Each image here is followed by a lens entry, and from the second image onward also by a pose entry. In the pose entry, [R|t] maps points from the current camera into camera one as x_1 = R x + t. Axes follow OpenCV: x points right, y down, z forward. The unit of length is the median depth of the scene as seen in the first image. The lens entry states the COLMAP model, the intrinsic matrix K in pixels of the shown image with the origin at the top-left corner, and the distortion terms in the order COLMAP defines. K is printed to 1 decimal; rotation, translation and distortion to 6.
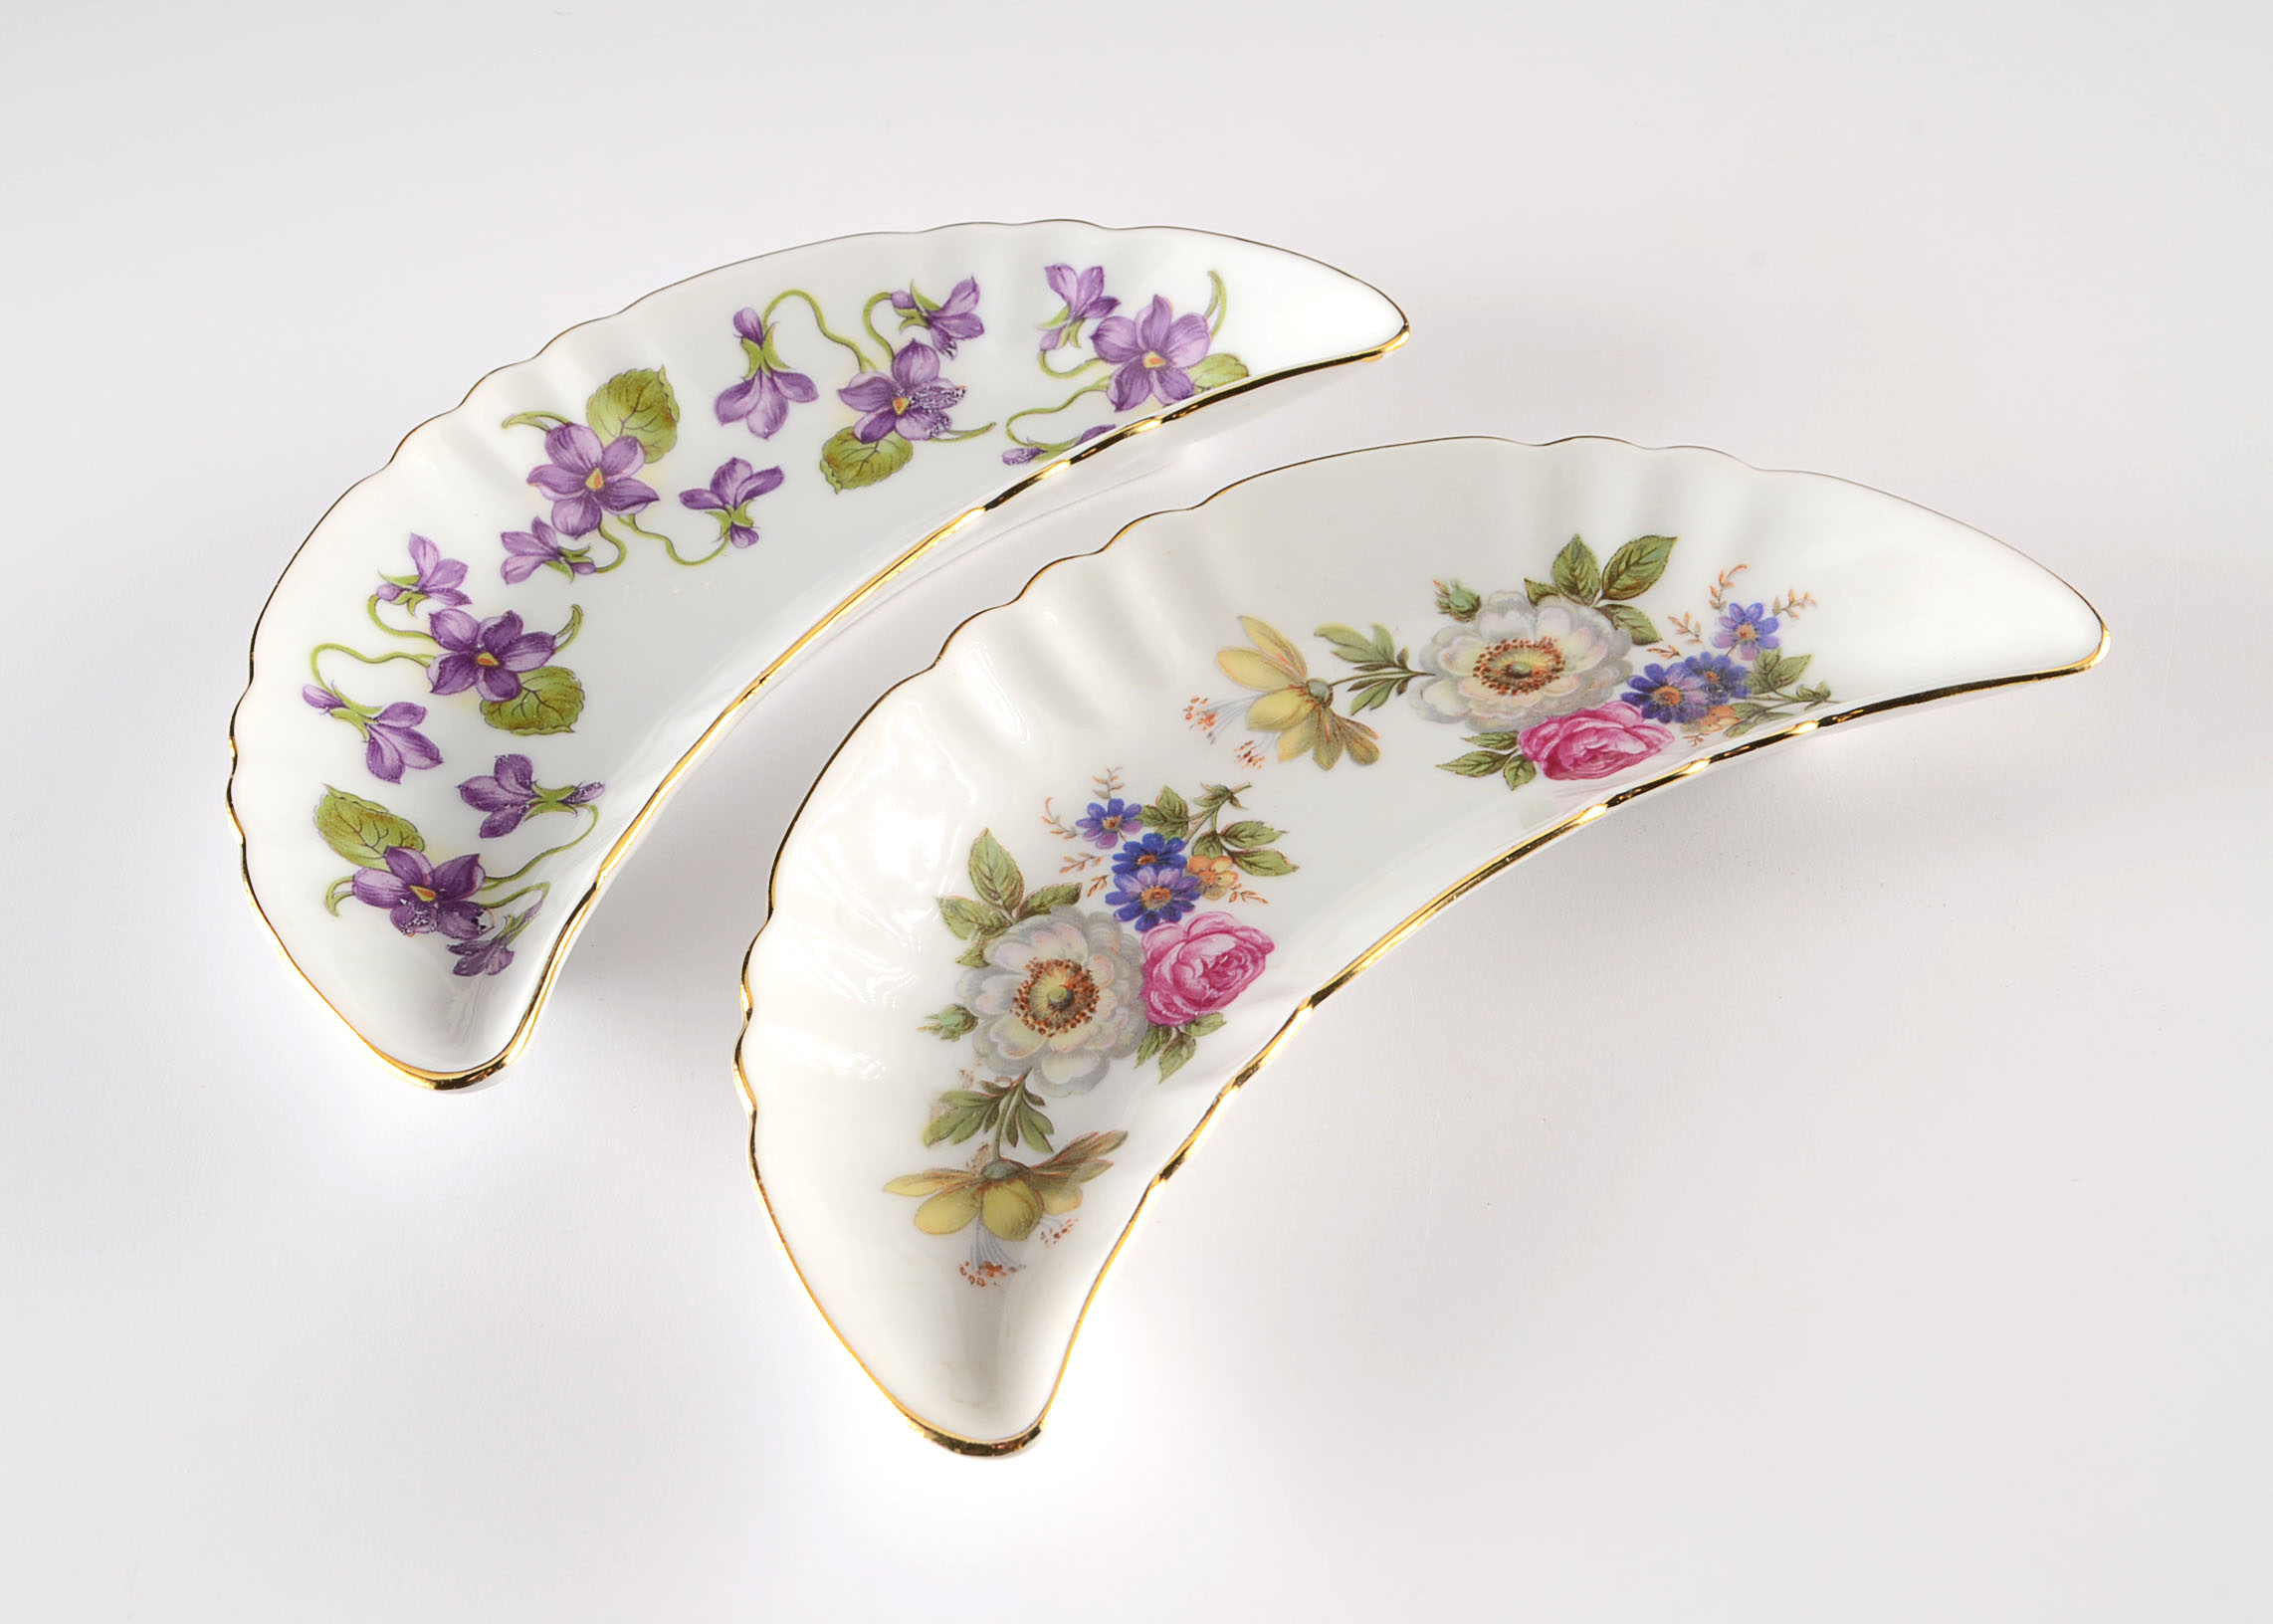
lens RADIAL K [[3064.9, 0, 1136.5], [0, 3064.9, 812.0], [0, 0, 1]] dist [-0.017407, -0.002669]
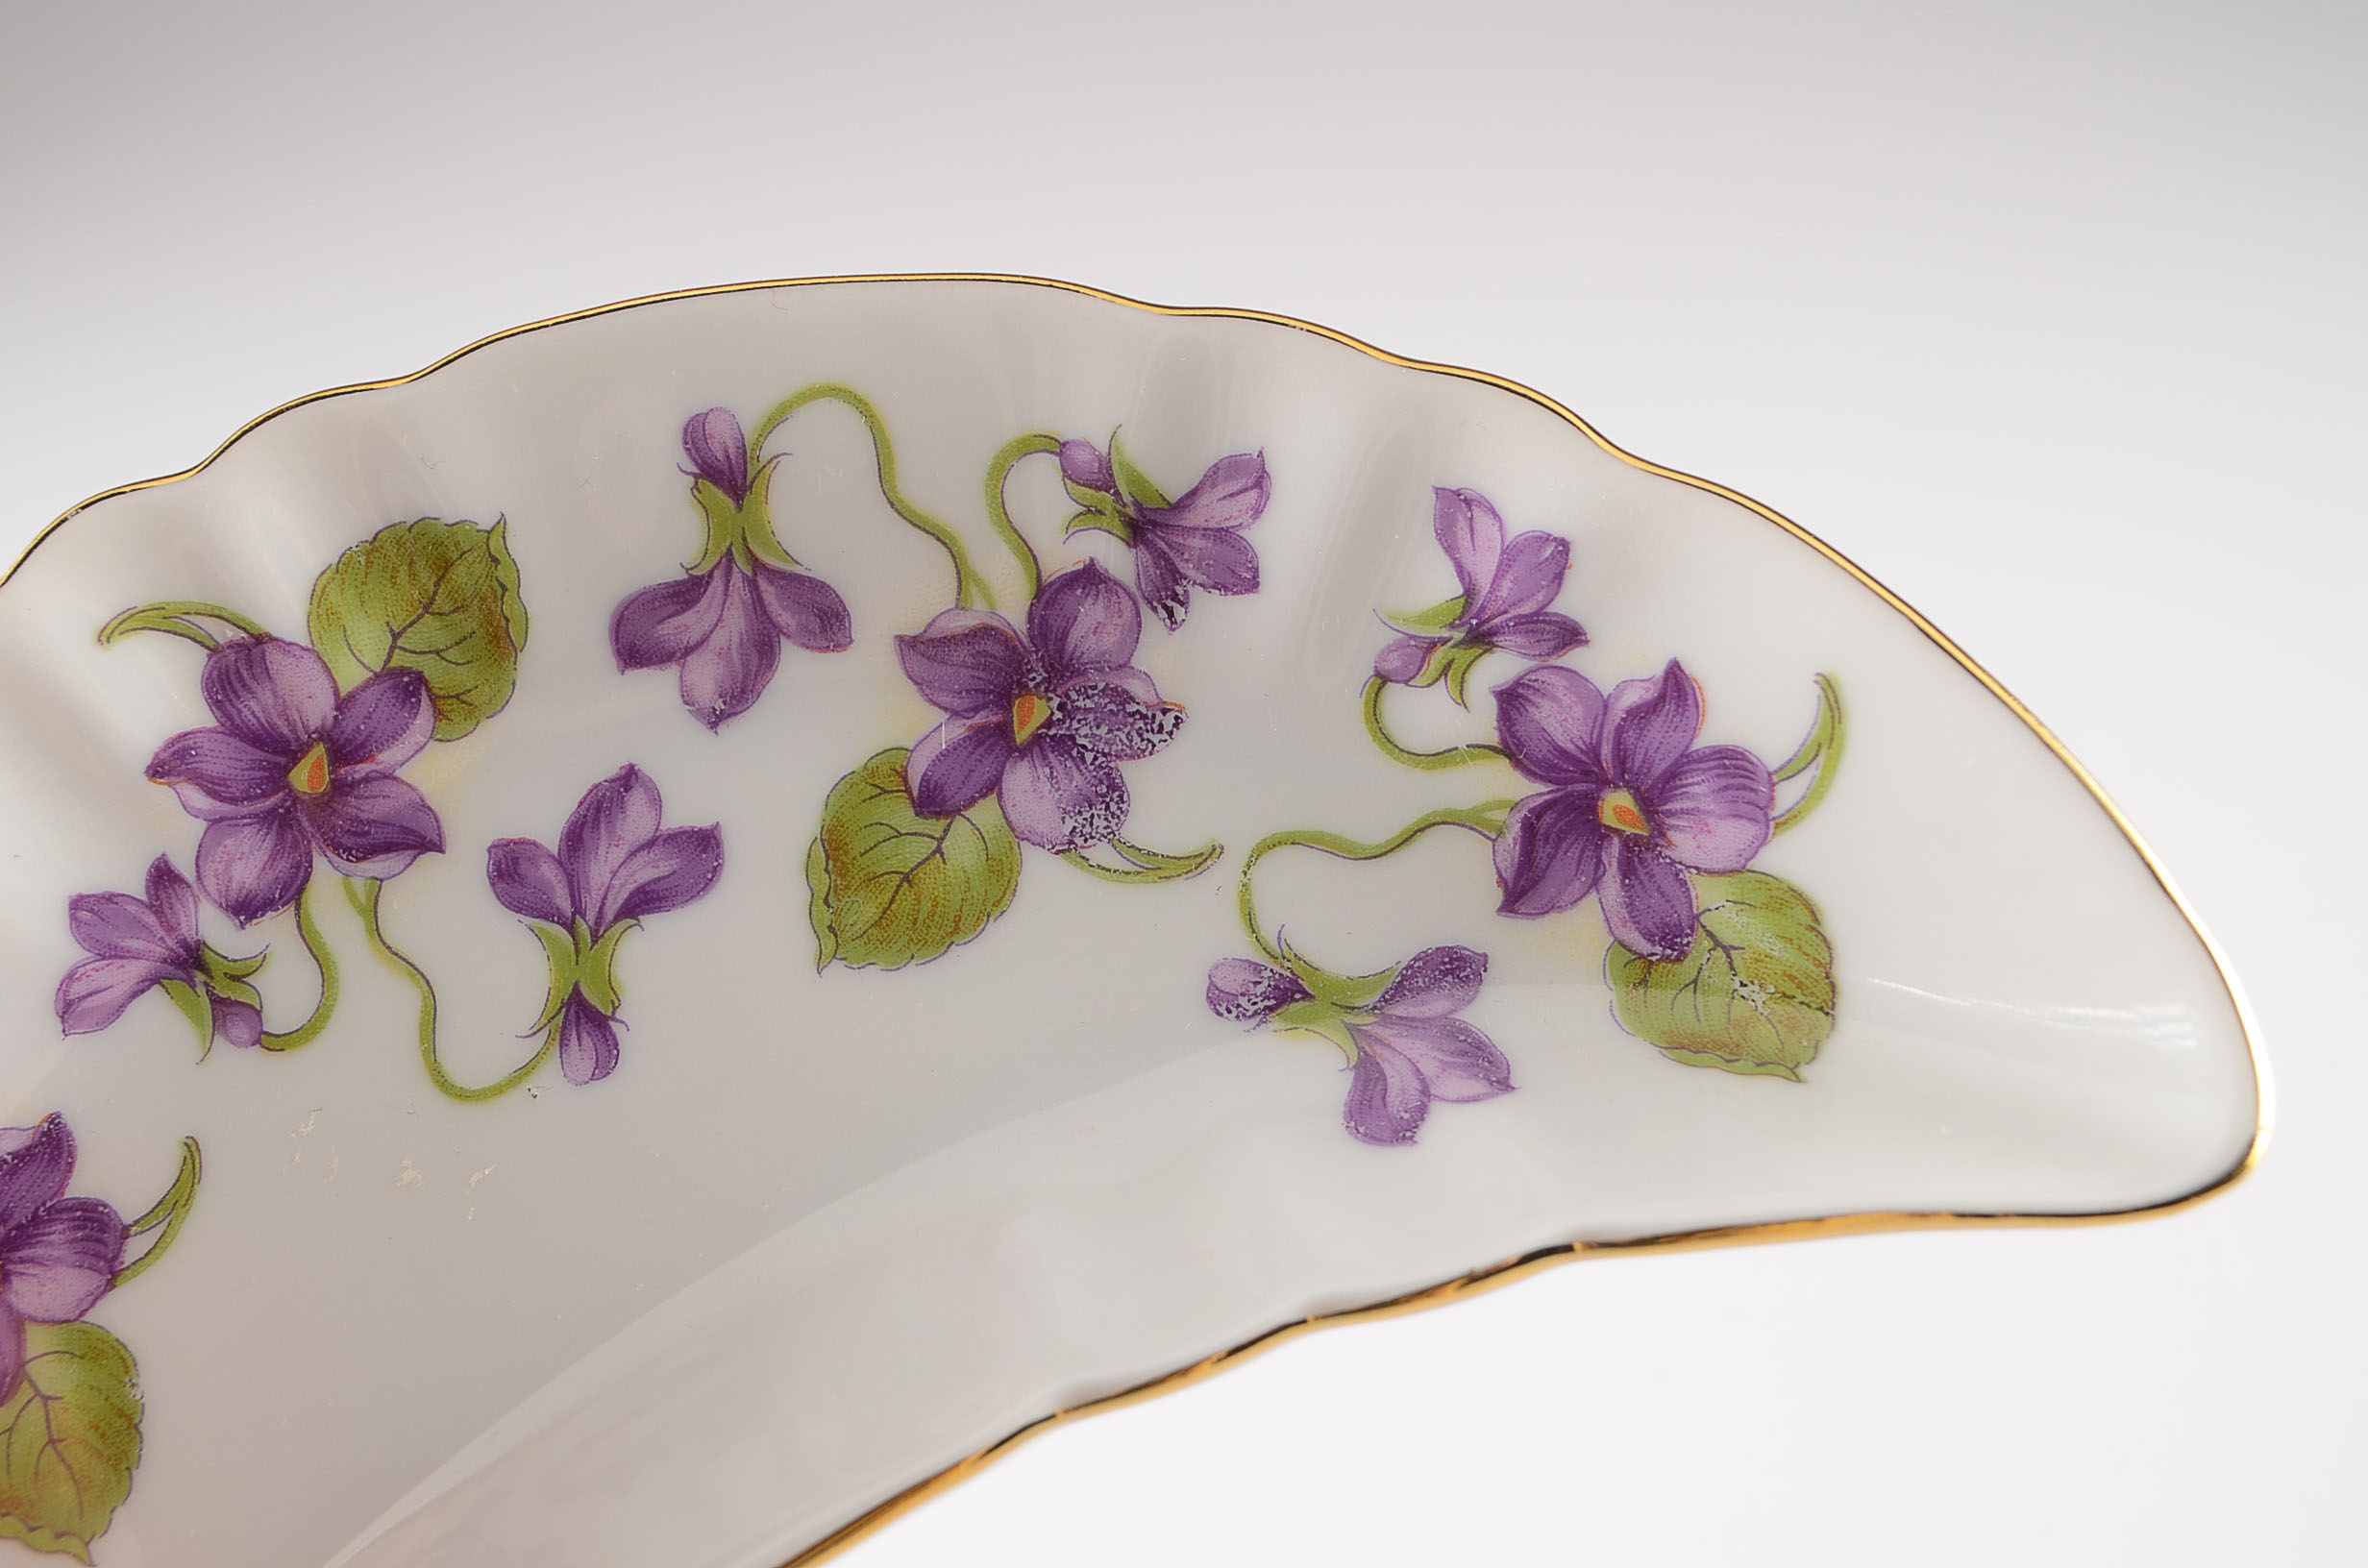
lens RADIAL K [[2721.4, 0, 1184.0], [0, 2721.4, 784.0], [0, 0, 1]] dist [-0.019653, -0.053223]
pose [[0.964697, 0.257338, -0.056012, -0.033046], [-0.195005, 0.840906, 0.504827, -0.333141], [0.177012, -0.476082, 0.861401, 0.691268]]
